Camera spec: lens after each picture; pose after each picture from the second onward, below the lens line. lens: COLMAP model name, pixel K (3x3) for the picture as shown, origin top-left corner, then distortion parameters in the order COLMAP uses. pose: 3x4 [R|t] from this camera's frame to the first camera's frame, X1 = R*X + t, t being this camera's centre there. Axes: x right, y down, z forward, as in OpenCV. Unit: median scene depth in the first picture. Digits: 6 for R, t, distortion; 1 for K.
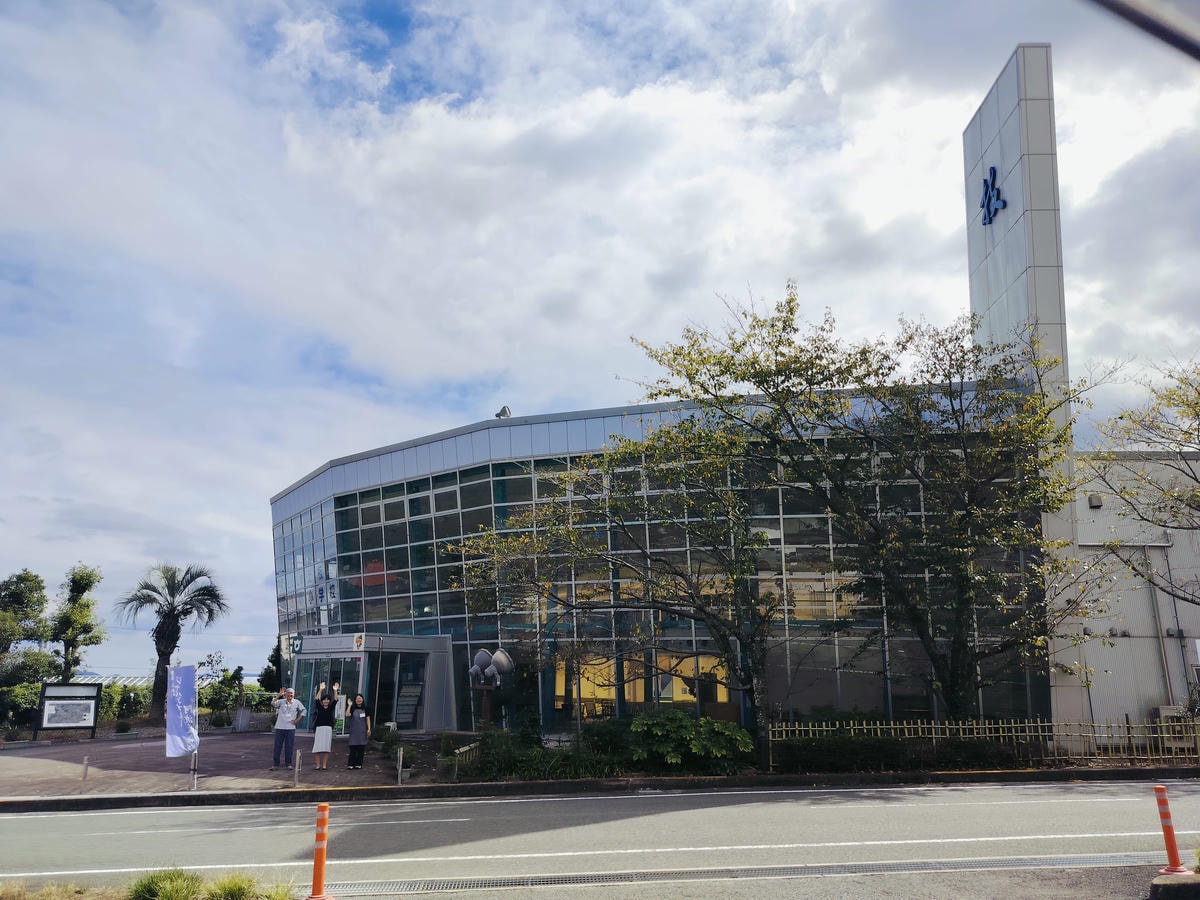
lens RADIAL K [[841.7, 0, 614.7], [0, 841.7, 438.5], [0, 0, 1]] dist [0.033598, -0.040079]
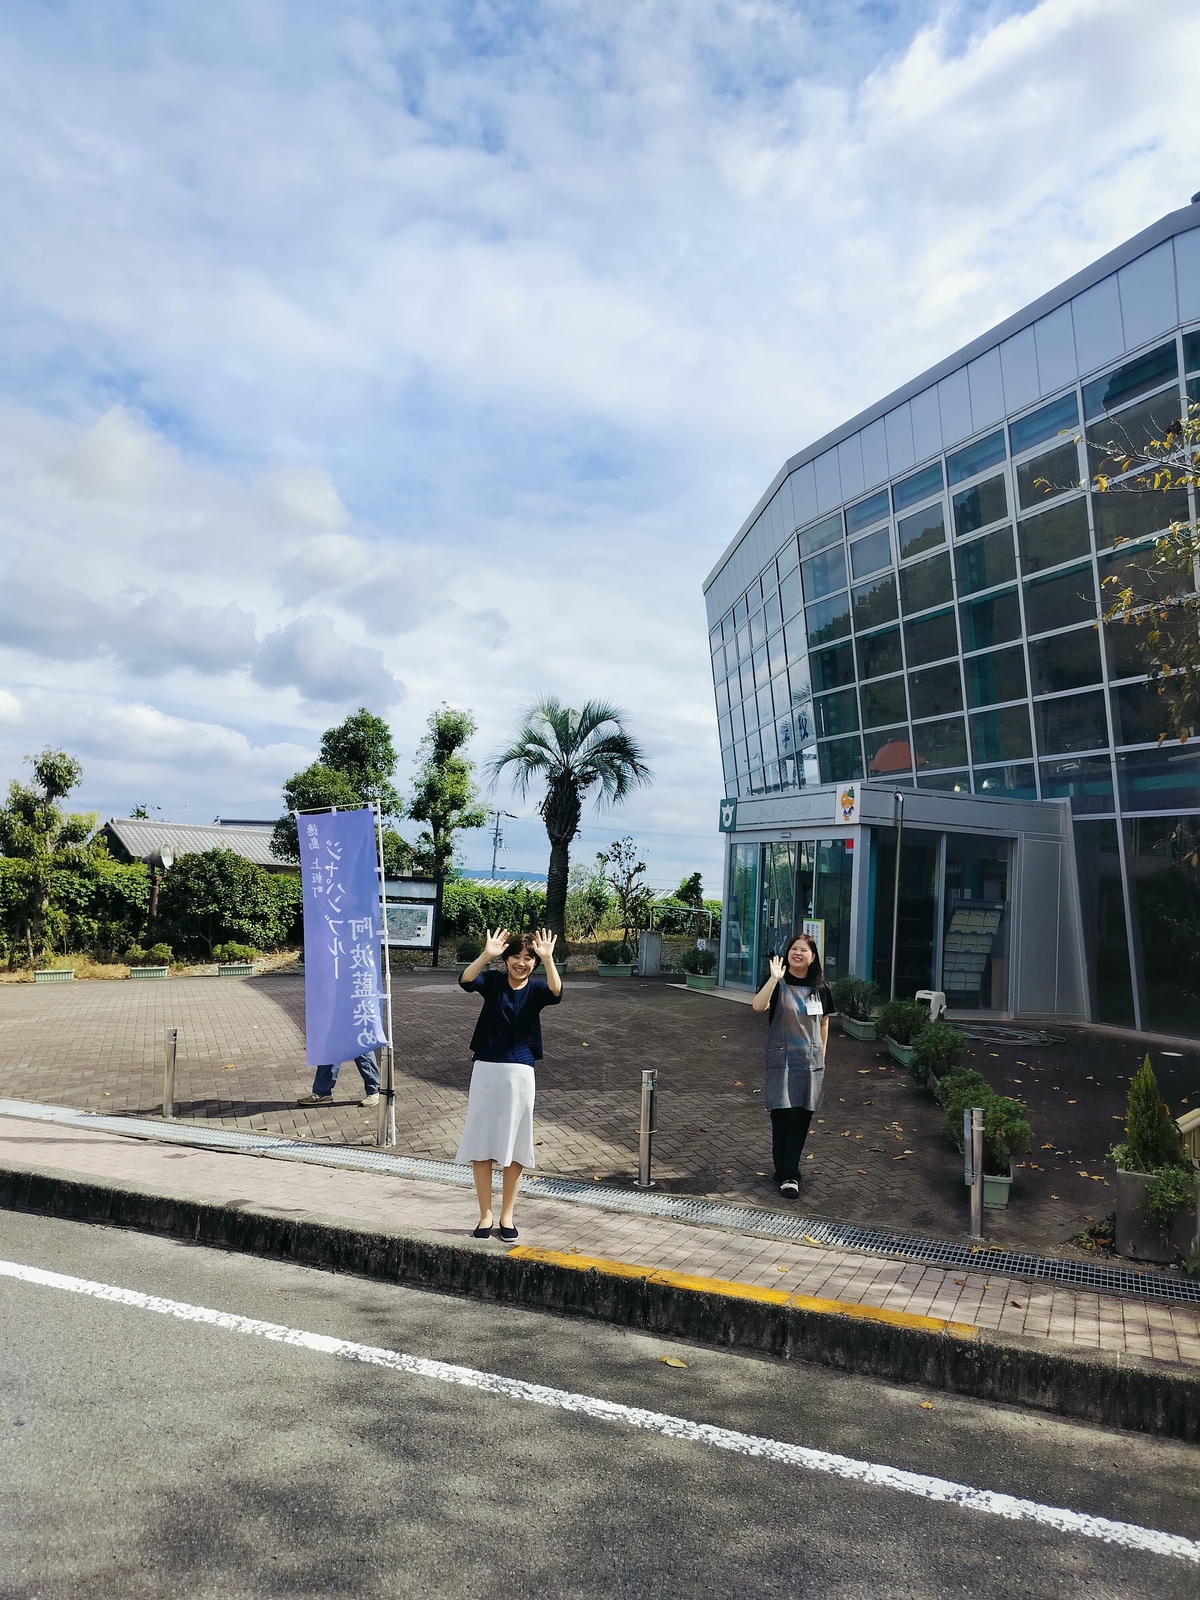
lens RADIAL K [[1138.6, 0, 601.0], [0, 1138.6, 824.5], [0, 0, 1]] dist [0.026357, -0.047488]
pose [[0.864191, 0.016888, -0.502880, -0.104474], [0.085360, 0.980029, 0.179601, 0.118124], [0.495870, -0.198135, 0.845491, 0.388342]]
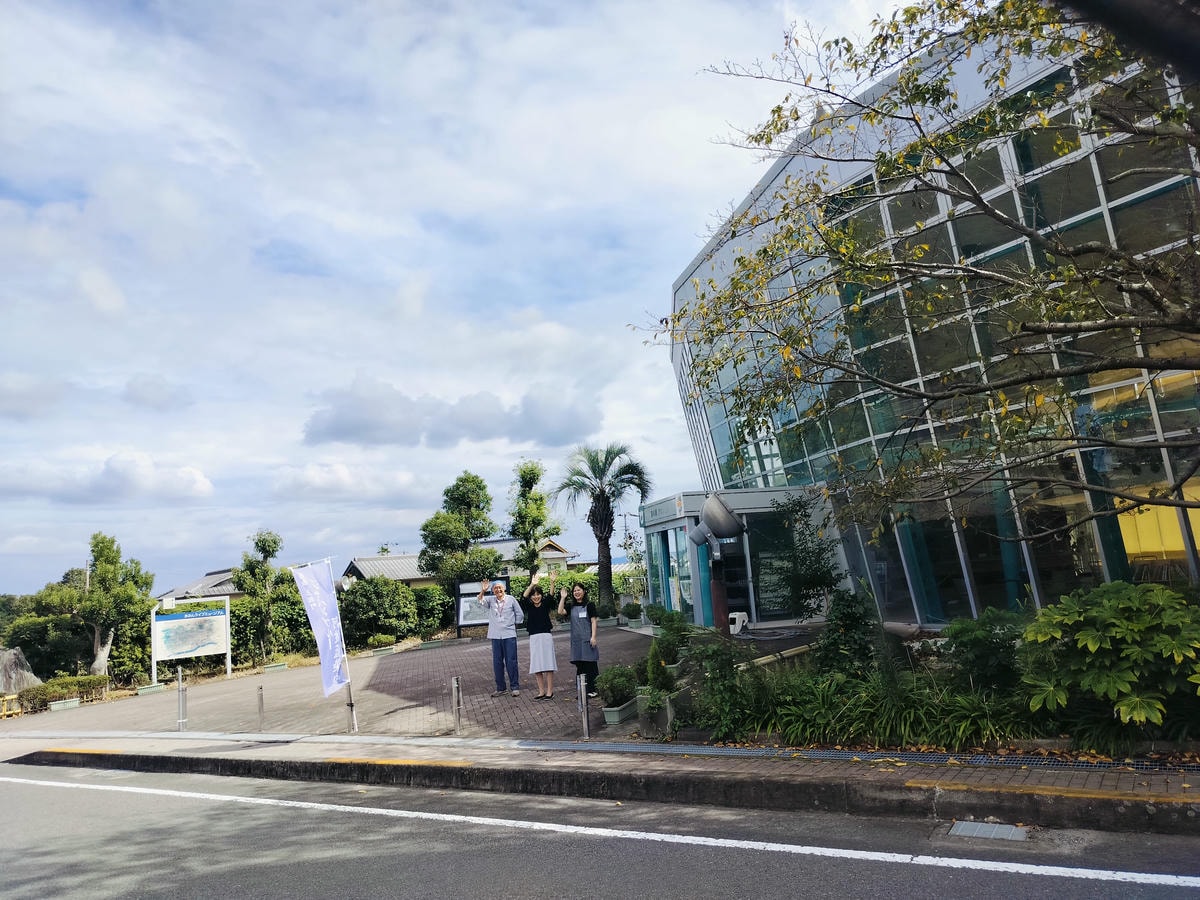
lens RADIAL K [[854.0, 0, 598.8], [0, 854.0, 444.6], [0, 0, 1]] dist [0.026357, -0.047488]
pose [[0.767015, -0.153498, -0.622997, 0.087022], [0.250609, 0.965507, 0.070654, 0.108797], [0.590663, -0.210322, 0.779027, 0.361123]]
